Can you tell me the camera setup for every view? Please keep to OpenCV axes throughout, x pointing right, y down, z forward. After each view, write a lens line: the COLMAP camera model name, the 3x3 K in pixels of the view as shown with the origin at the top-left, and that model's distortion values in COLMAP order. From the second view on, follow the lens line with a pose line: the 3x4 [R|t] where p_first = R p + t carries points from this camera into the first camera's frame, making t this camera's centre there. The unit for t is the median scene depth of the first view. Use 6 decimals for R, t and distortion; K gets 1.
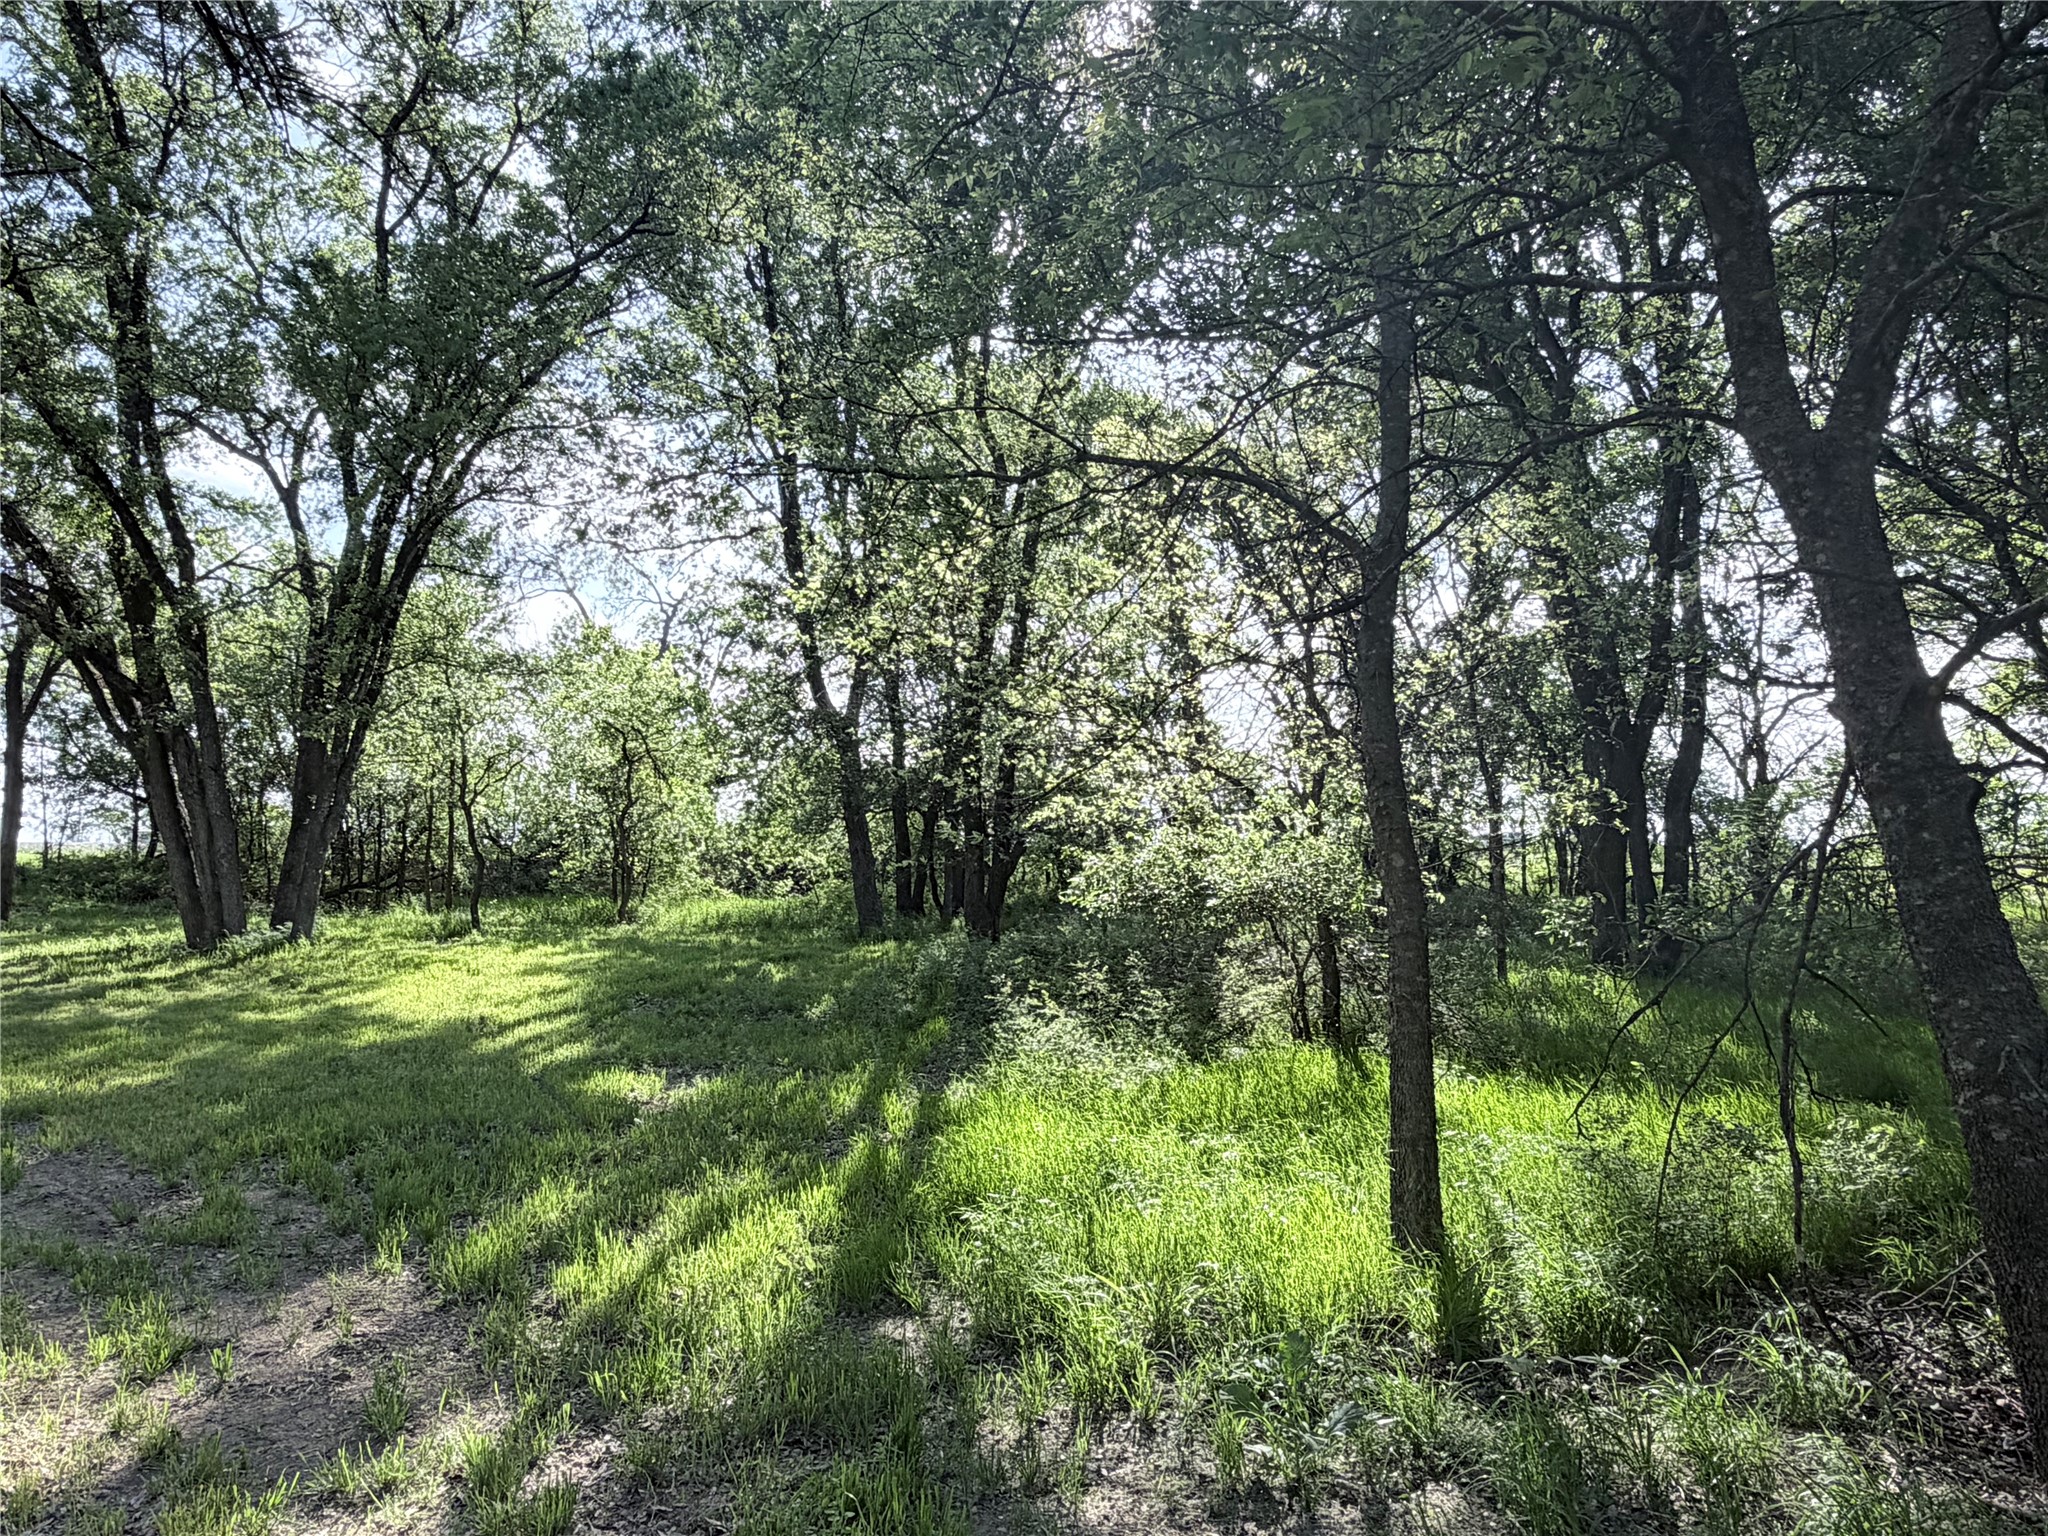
lens RADIAL K [[1435.8, 0, 1024.0], [0, 1435.8, 768.0], [0, 0, 1]] dist [-0.008000, -0.000684]
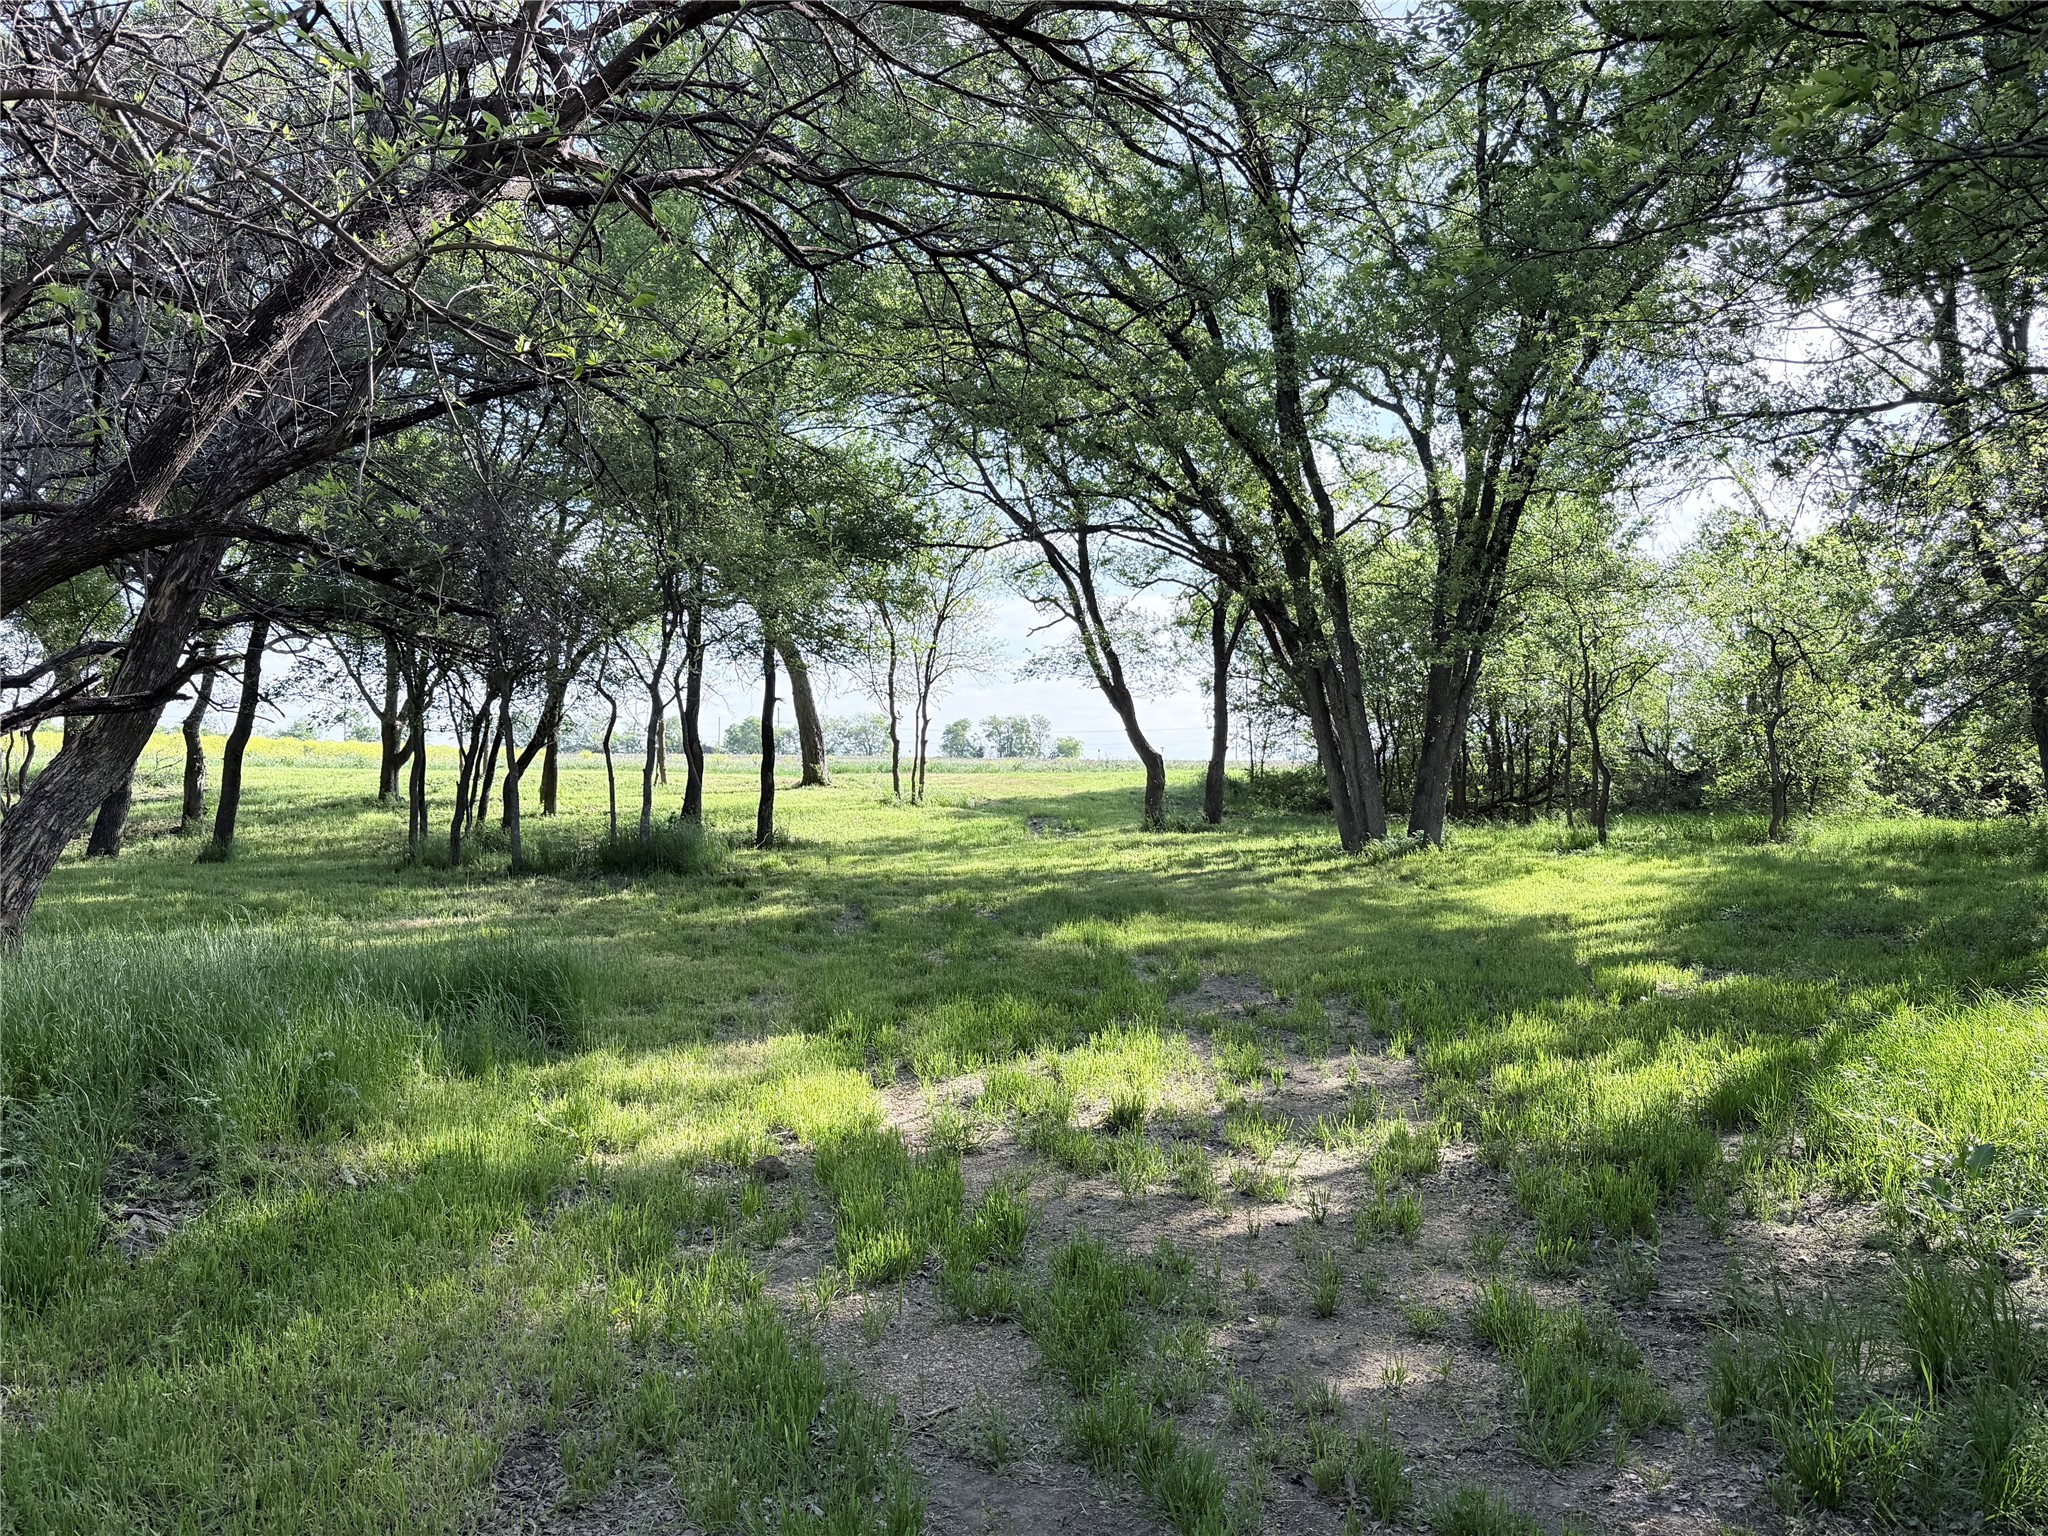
lens RADIAL K [[1610.6, 0, 1024.0], [0, 1610.6, 768.0], [0, 0, 1]] dist [-0.000161, -0.000282]
pose [[0.729452, -0.004311, -0.684019, 0.120204], [0.044451, 0.998165, 0.041113, -0.006157], [0.682587, -0.060396, 0.728305, -0.126678]]
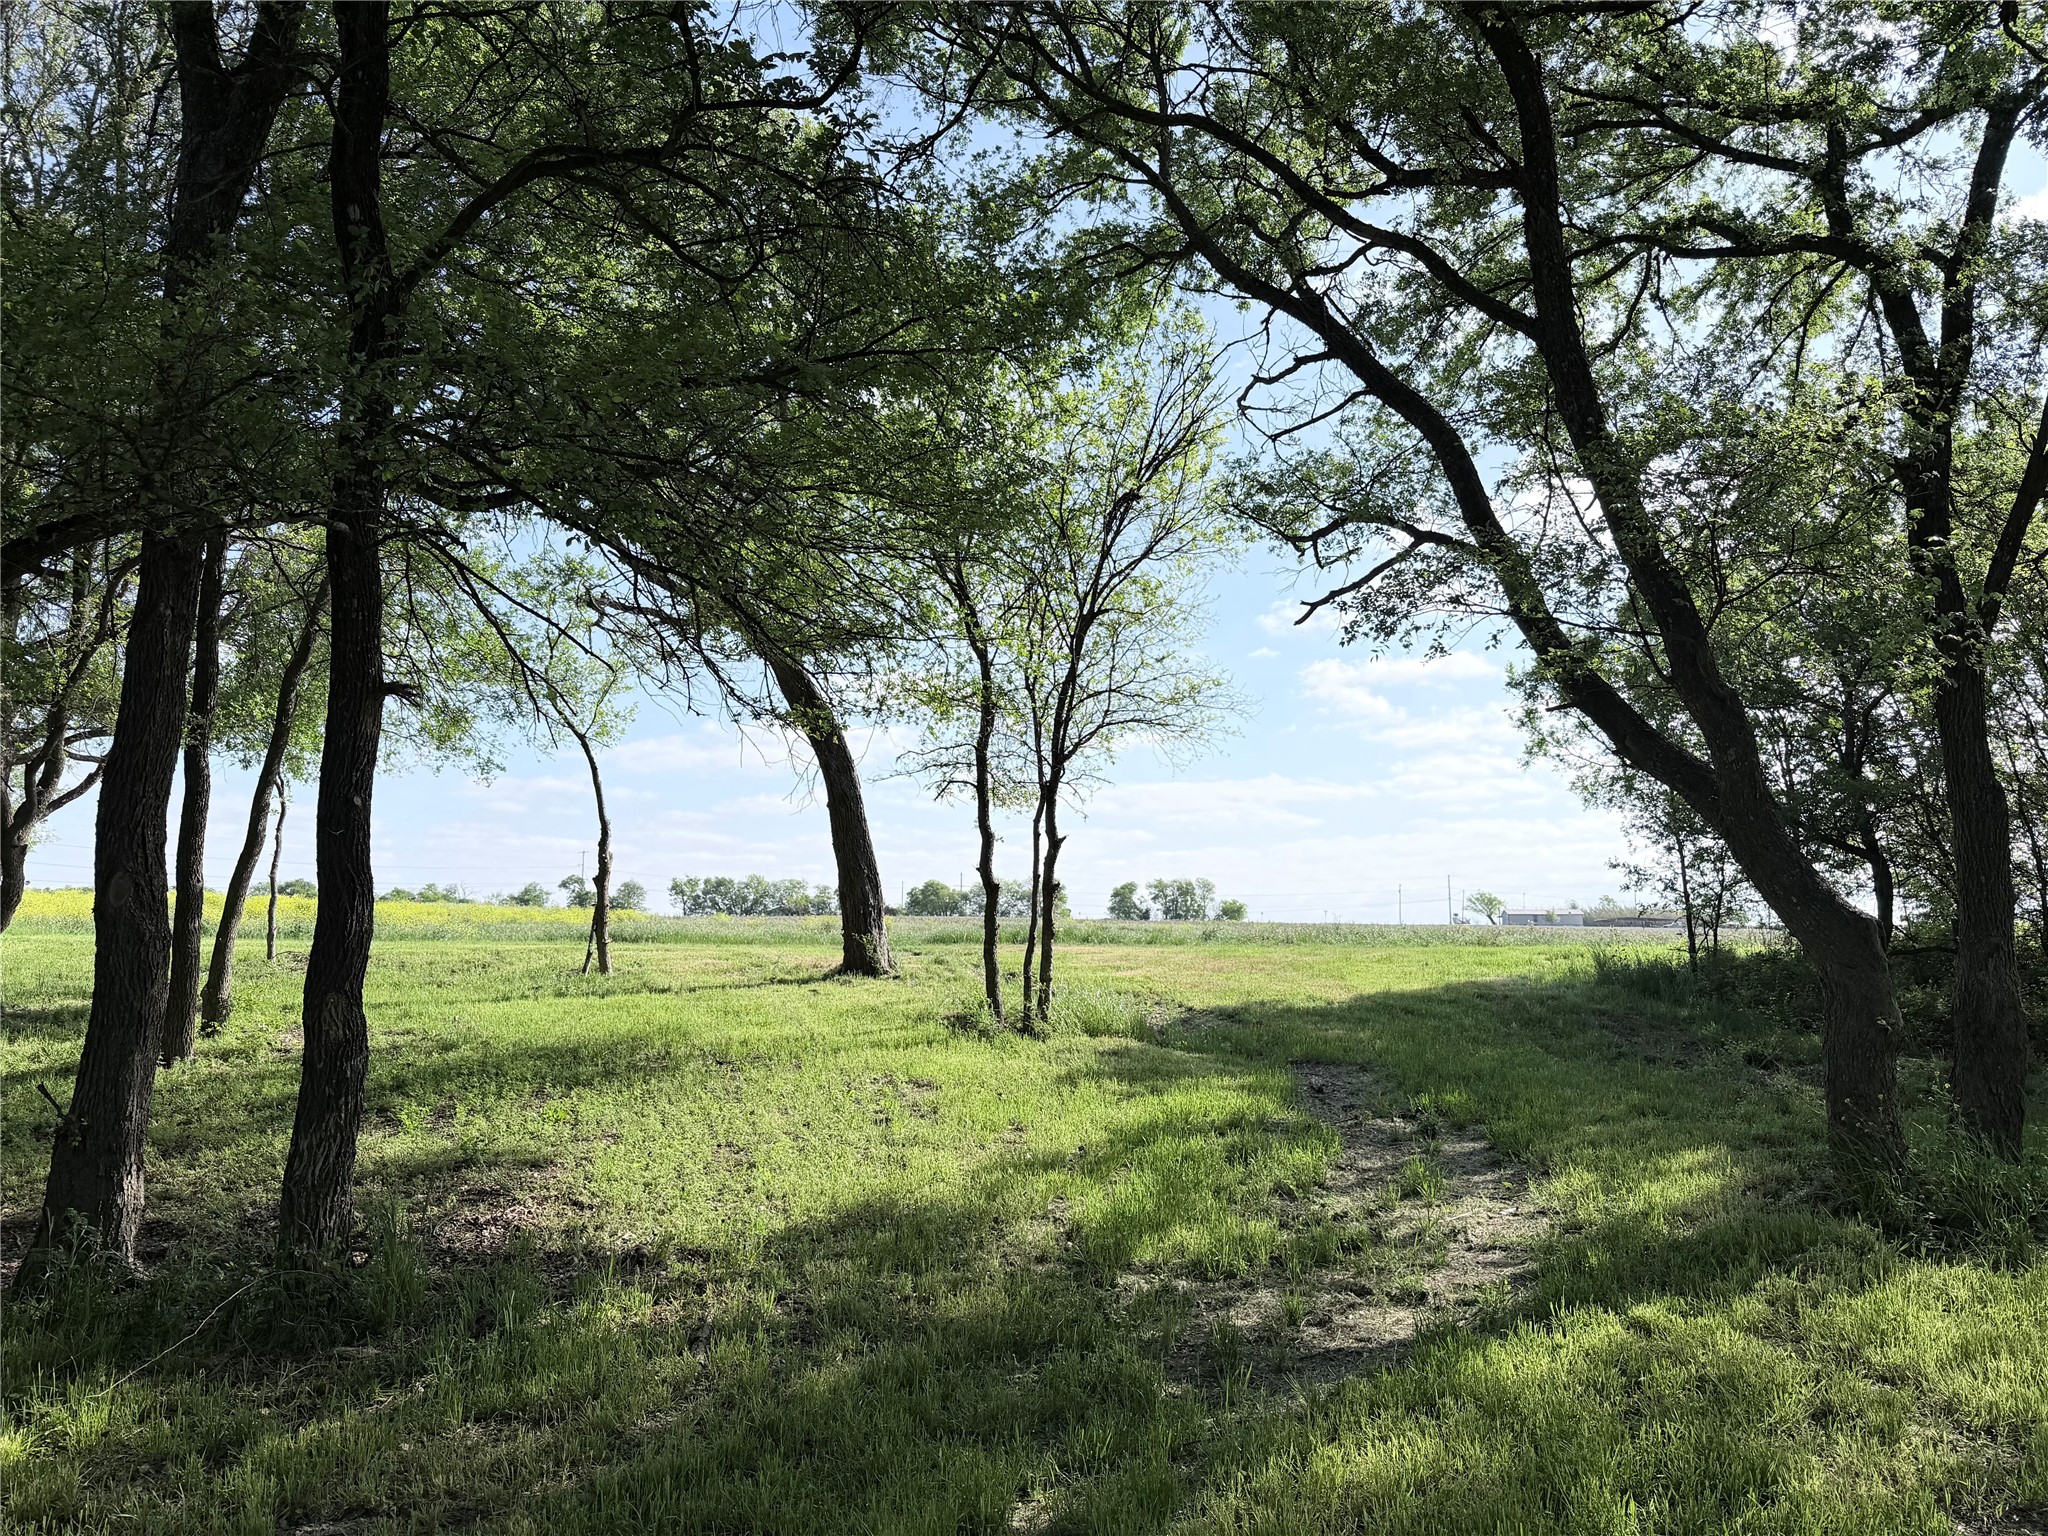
lens RADIAL K [[1434.8, 0, 1024.0], [0, 1434.8, 768.0], [0, 0, 1]] dist [0.000042, -0.000019]
pose [[0.649190, -0.086837, -0.755653, -0.290417], [0.045632, 0.996119, -0.075267, 0.011536], [0.759256, 0.014380, 0.650633, 0.276013]]
